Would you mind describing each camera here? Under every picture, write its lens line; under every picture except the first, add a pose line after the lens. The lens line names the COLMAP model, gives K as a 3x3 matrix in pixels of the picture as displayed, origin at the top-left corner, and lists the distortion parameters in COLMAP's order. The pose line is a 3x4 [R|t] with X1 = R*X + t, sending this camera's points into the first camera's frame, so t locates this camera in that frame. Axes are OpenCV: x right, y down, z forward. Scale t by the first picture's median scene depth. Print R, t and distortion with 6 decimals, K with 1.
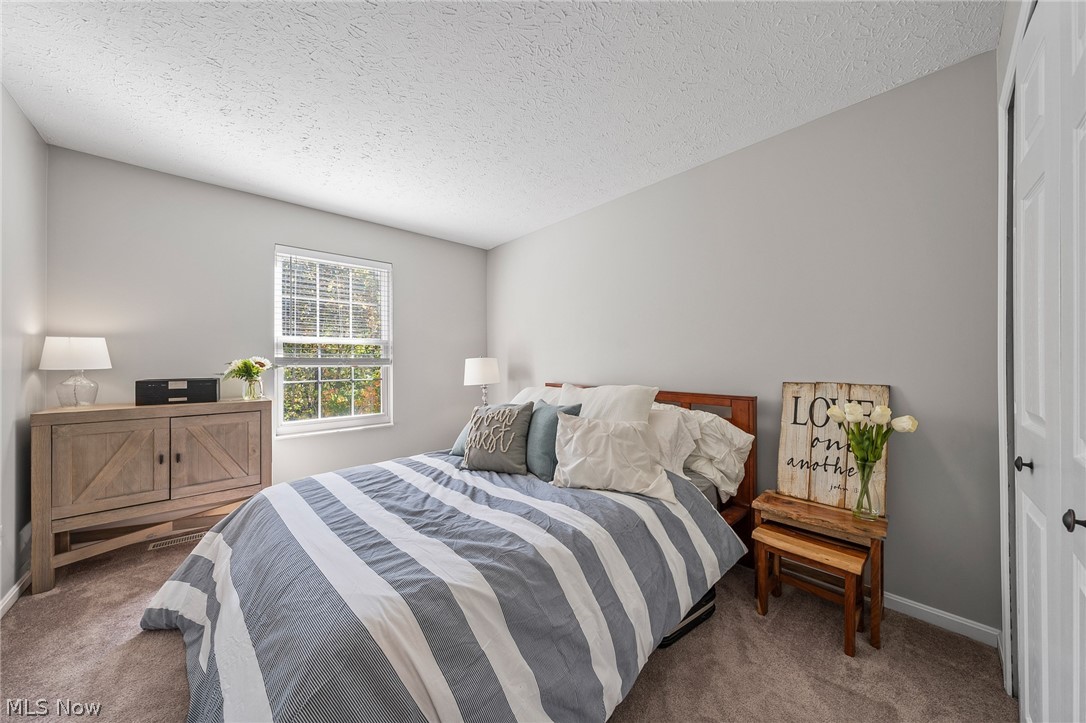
lens RADIAL K [[370.9, 0, 549.4], [0, 370.9, 363.4], [0, 0, 1]] dist [-0.000117, 0.000130]
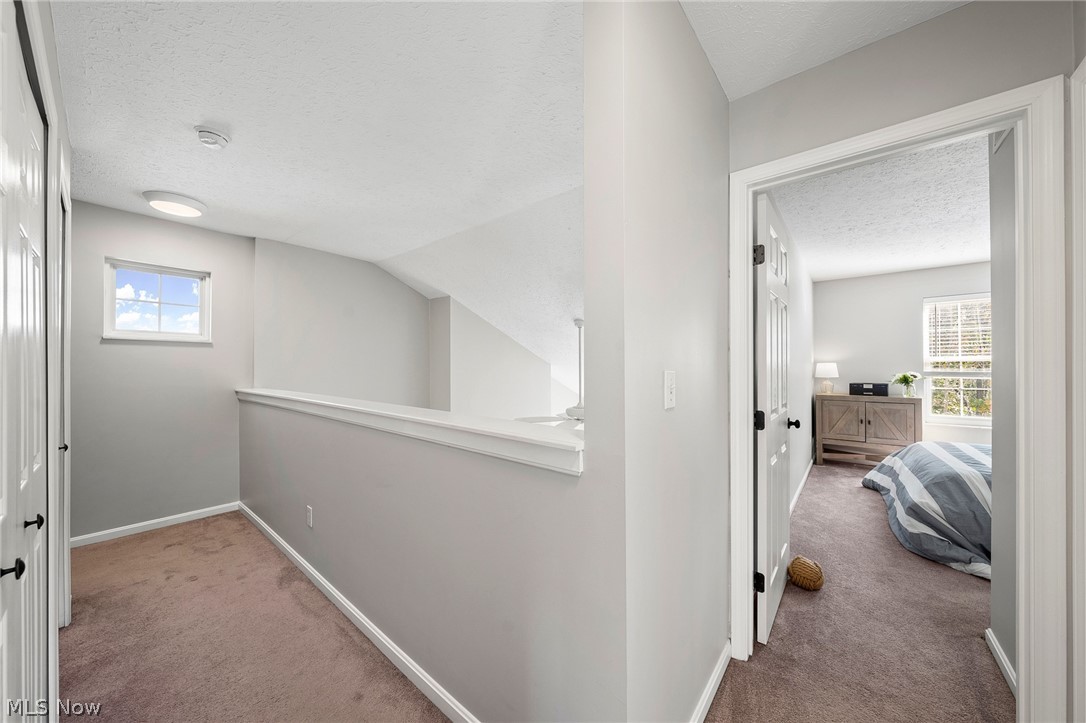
lens RADIAL K [[370.9, 0, 549.4], [0, 370.9, 363.4], [0, 0, 1]] dist [-0.000117, 0.000130]
pose [[0.139392, -0.008873, -0.990197, 0.742400], [0.000320, 0.999960, -0.008915, -0.047552], [0.990237, 0.000926, 0.139390, -0.986217]]
